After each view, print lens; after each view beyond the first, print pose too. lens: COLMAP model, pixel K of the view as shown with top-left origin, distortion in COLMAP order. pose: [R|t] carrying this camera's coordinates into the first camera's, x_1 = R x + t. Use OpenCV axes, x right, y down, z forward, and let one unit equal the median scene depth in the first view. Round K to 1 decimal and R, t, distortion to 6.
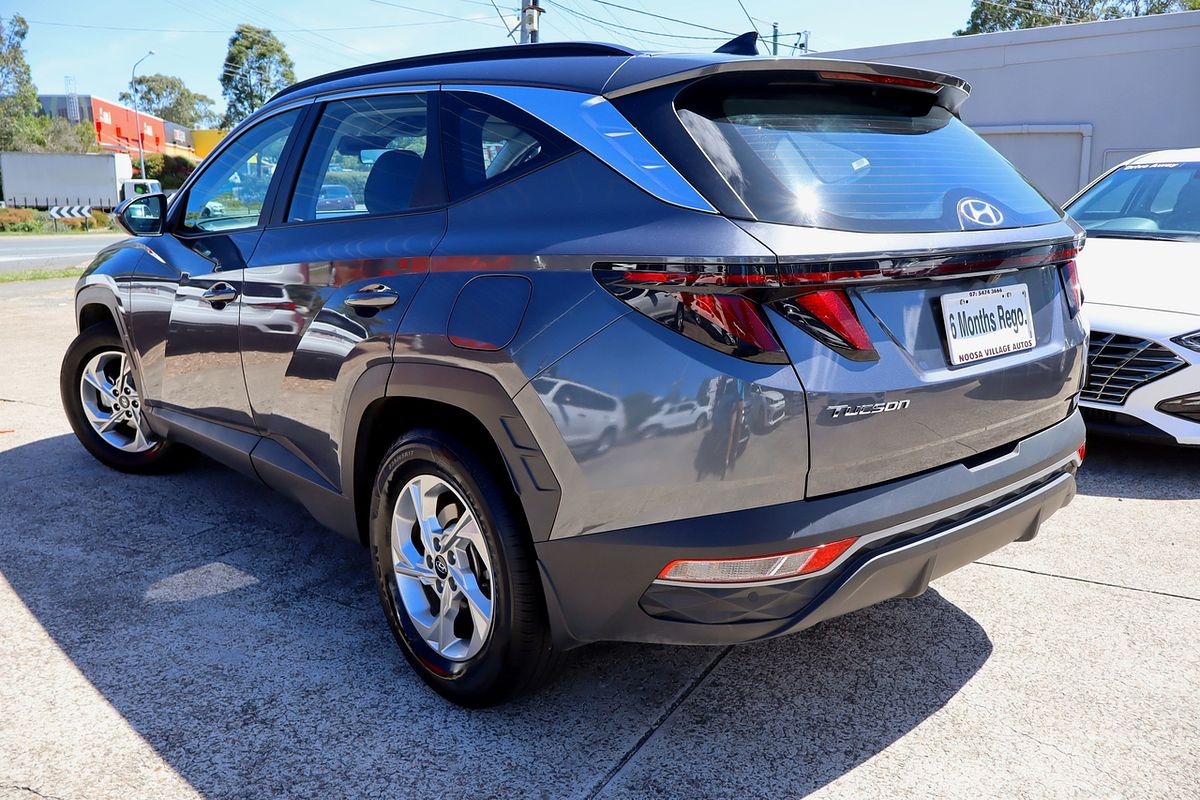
lens RADIAL K [[1019.6, 0, 606.1], [0, 1019.6, 412.1], [0, 0, 1]] dist [-0.014821, 0.010402]
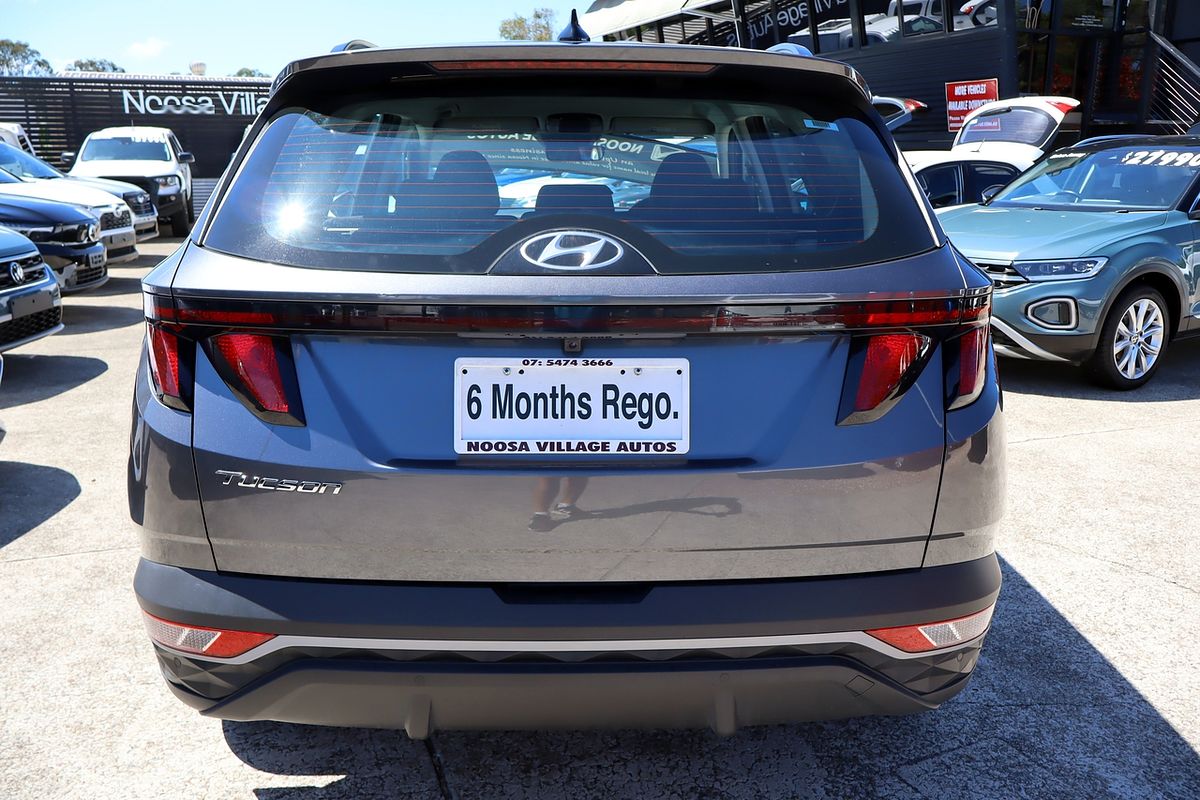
lens RADIAL K [[1019.6, 0, 582.9], [0, 1019.6, 424.2], [0, 0, 1]] dist [-0.014821, 0.010402]
pose [[0.761927, 0.159714, -0.627661, 0.847772], [-0.152235, 0.986130, 0.066128, -0.126290], [0.629516, 0.045167, 0.775673, 0.465428]]
